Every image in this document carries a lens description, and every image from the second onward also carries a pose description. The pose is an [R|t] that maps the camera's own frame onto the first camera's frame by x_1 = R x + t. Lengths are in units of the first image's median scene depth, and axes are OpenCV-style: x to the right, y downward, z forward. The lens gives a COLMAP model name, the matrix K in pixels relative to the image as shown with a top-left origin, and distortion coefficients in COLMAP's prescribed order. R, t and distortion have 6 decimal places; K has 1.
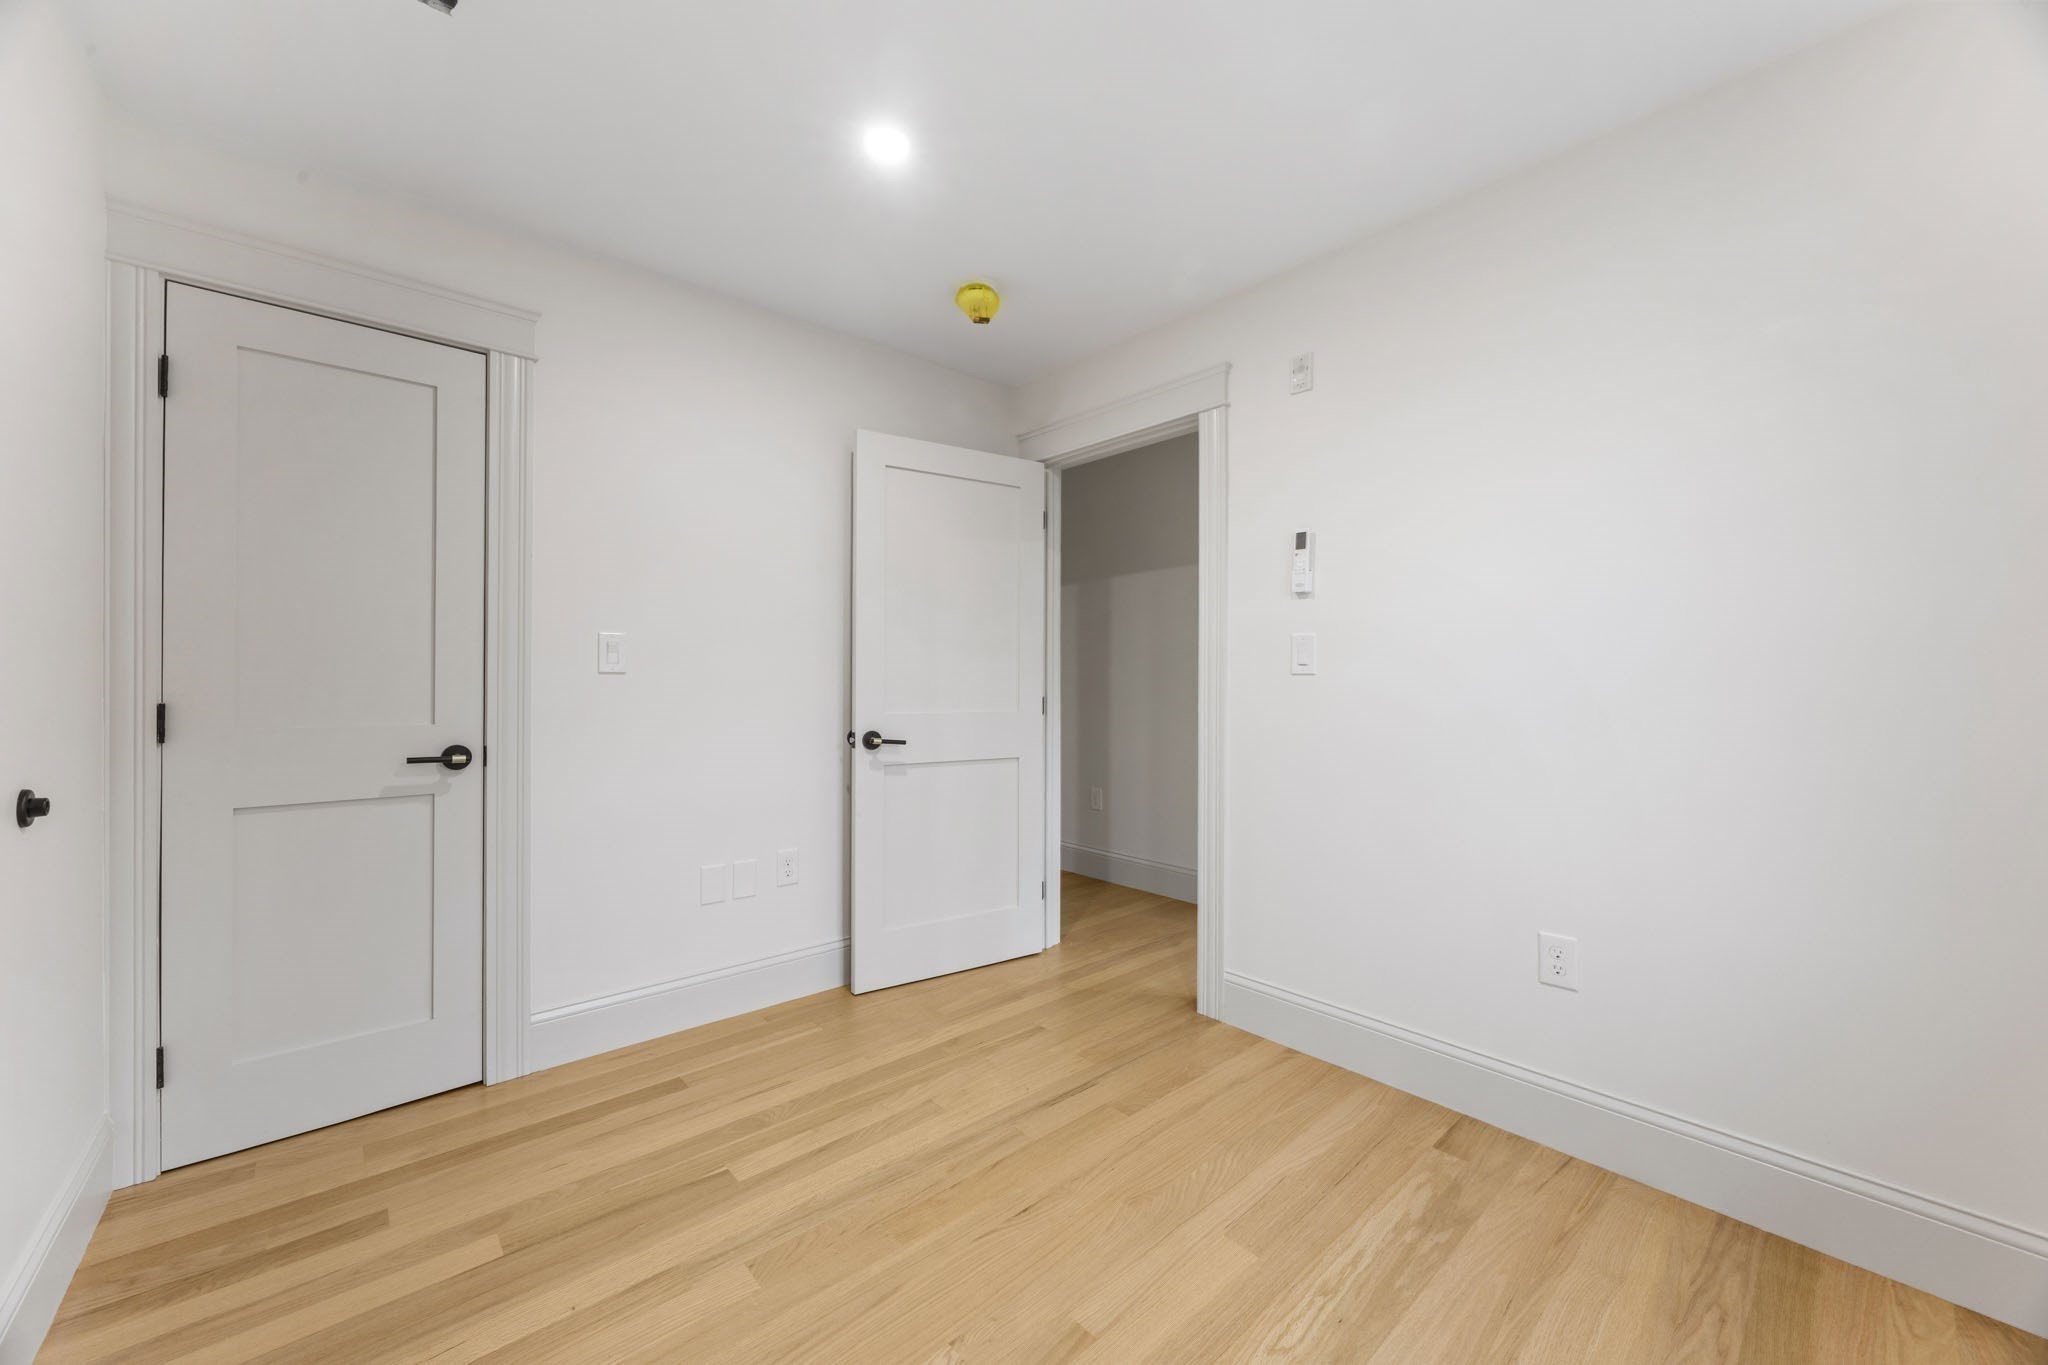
lens RADIAL K [[779.5, 0, 1028.3], [0, 779.5, 676.7], [0, 0, 1]] dist [-0.002739, 0.000249]
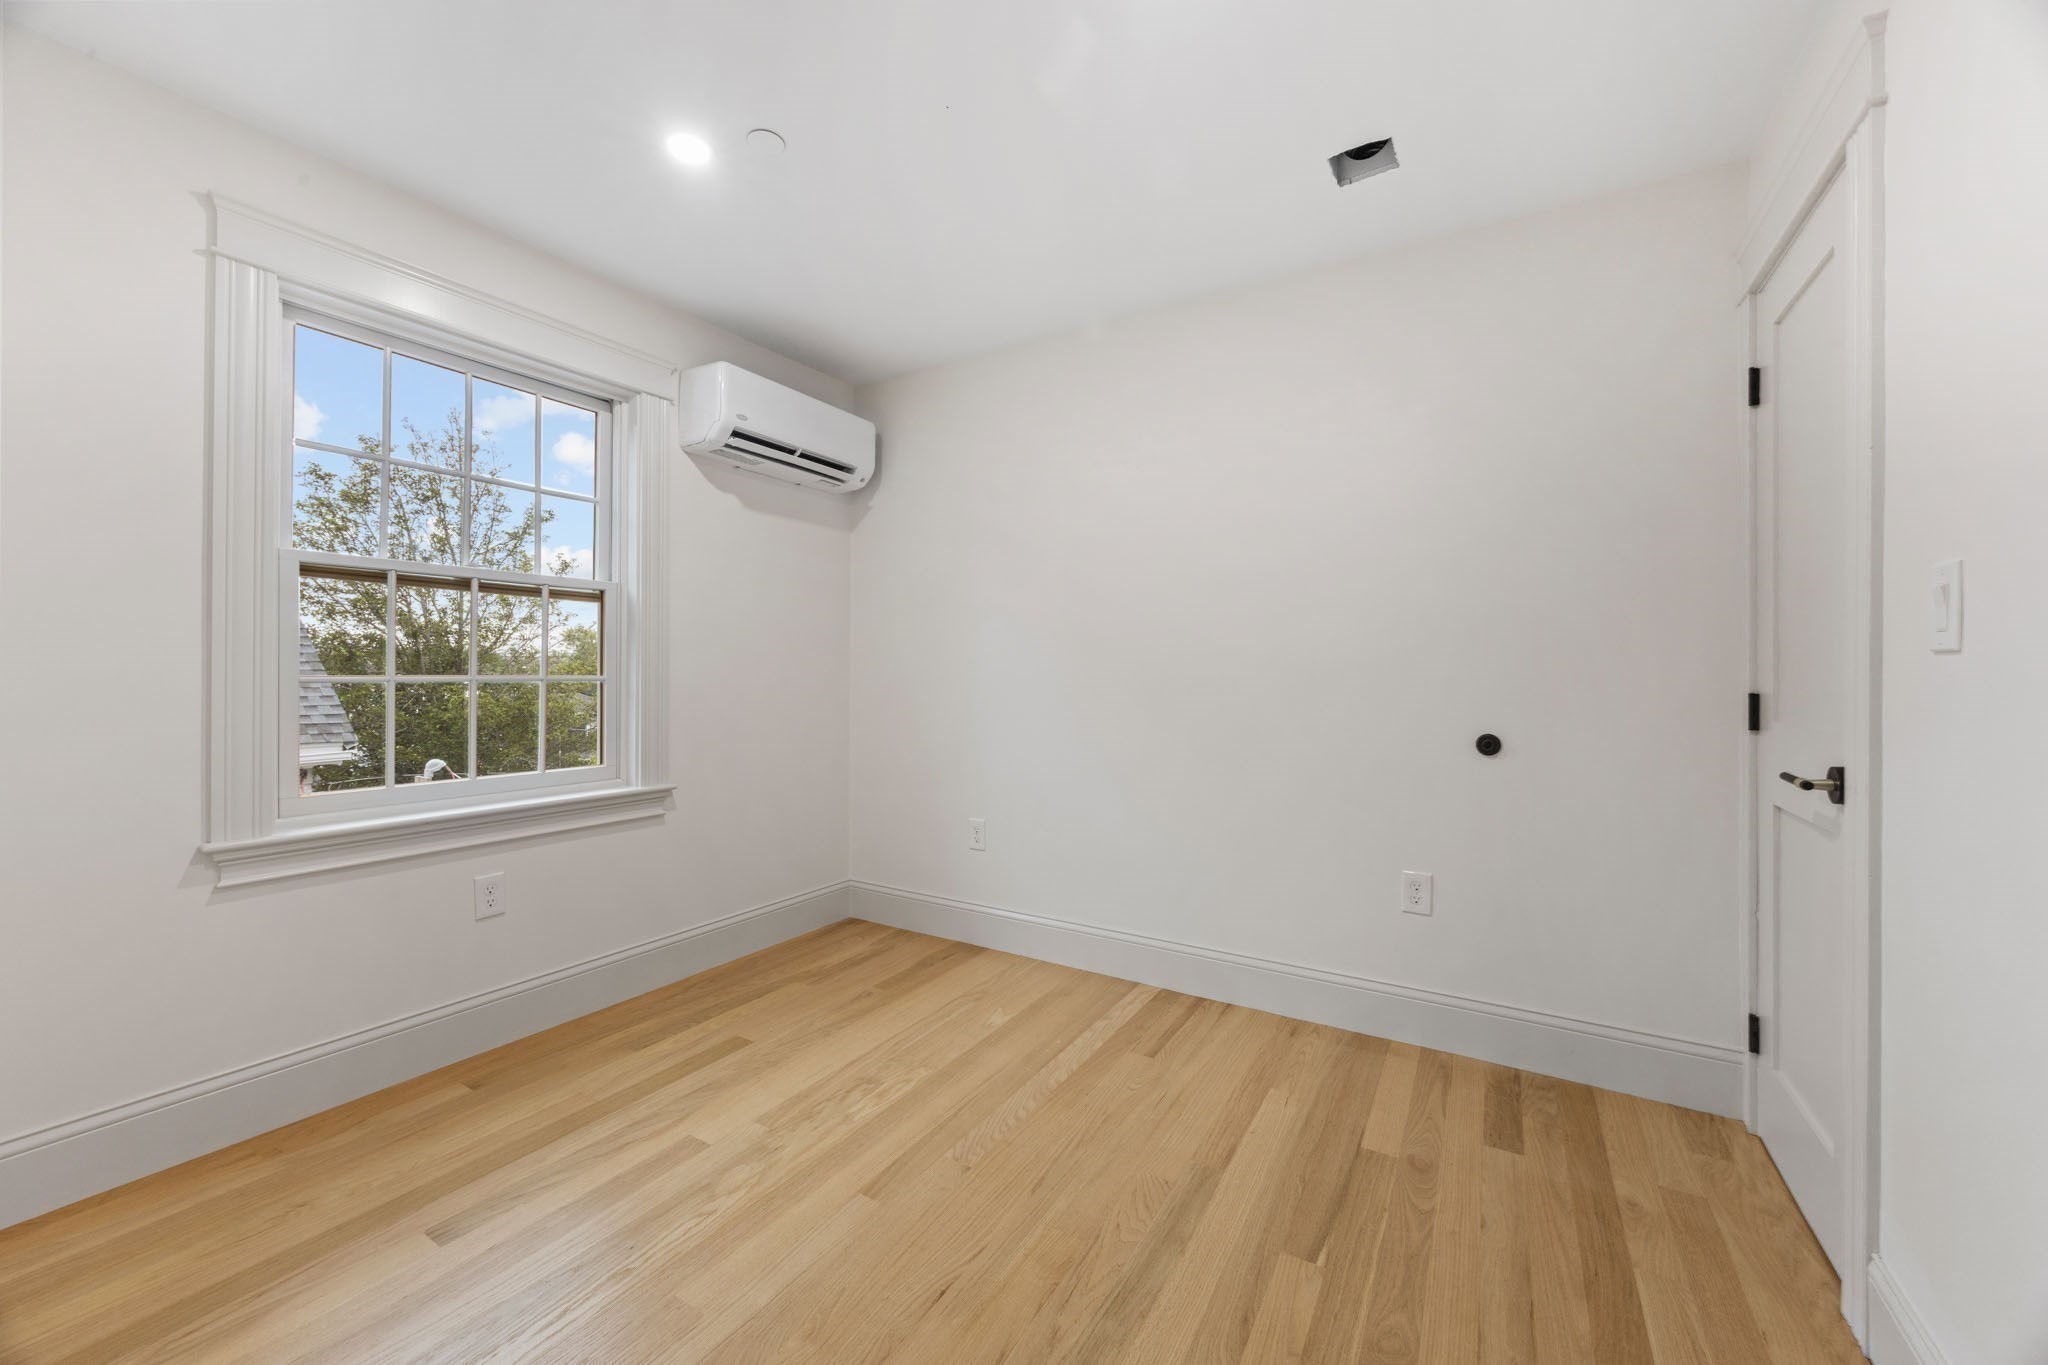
lens RADIAL K [[779.5, 0, 1028.3], [0, 779.5, 676.7], [0, 0, 1]] dist [-0.002739, 0.000249]
pose [[-0.956971, -0.003075, -0.290167, 0.144435], [-0.002468, 0.999994, -0.002458, 0.018717], [0.290173, -0.001636, -0.956973, 1.730161]]
